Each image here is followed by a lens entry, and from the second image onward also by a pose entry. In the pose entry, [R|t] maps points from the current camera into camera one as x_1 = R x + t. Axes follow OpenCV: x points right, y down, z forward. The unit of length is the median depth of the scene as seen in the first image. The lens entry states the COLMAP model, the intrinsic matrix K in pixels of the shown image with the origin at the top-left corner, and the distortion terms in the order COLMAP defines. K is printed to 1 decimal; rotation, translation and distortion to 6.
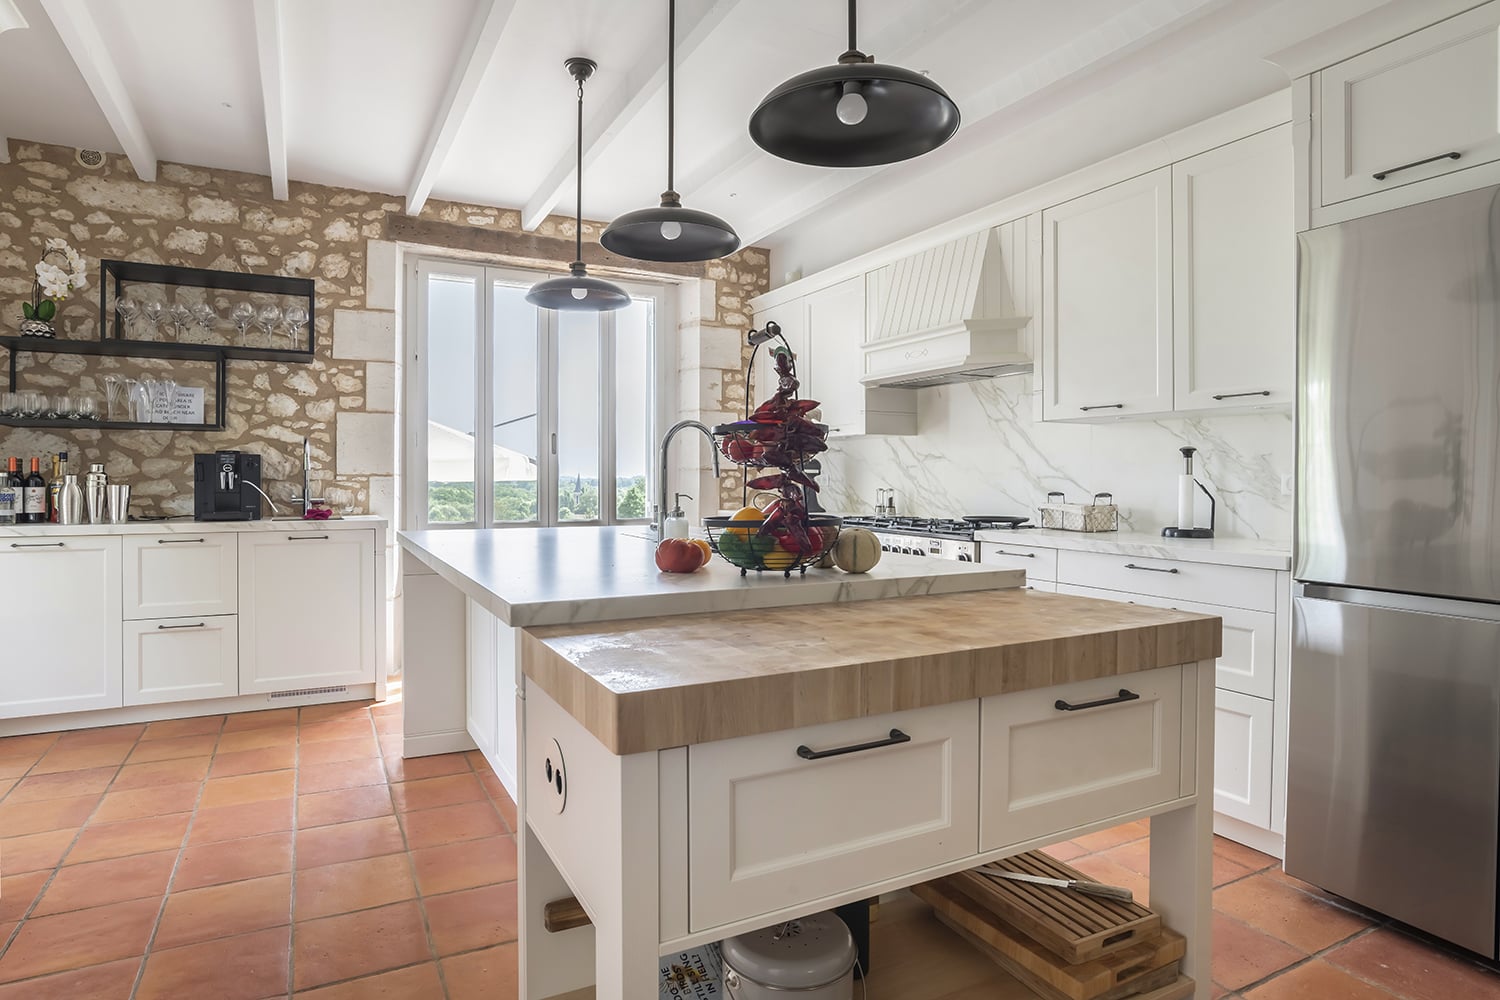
lens RADIAL K [[796.2, 0, 746.9], [0, 796.2, 469.3], [0, 0, 1]] dist [-0.051191, 0.023286]
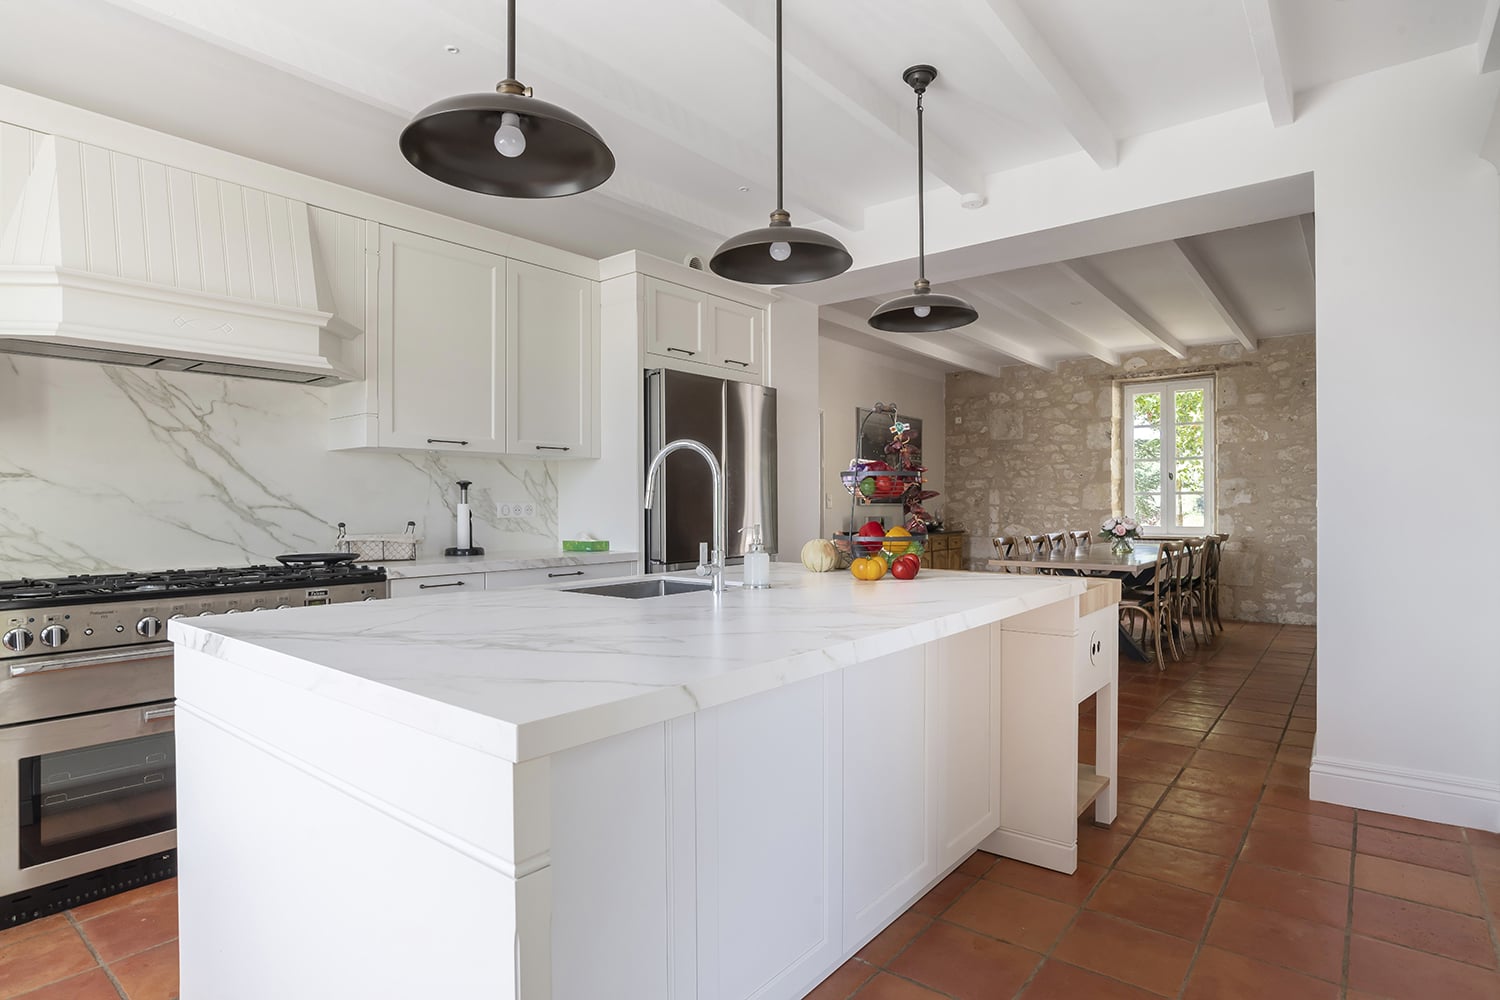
lens RADIAL K [[796.2, 0, 746.9], [0, 796.2, 469.3], [0, 0, 1]] dist [-0.051191, 0.023286]
pose [[-0.385609, 0.035542, 0.921977, -0.590683], [-0.005232, 0.999157, -0.040706, 0.001258], [-0.922647, -0.020521, -0.385098, 0.851318]]
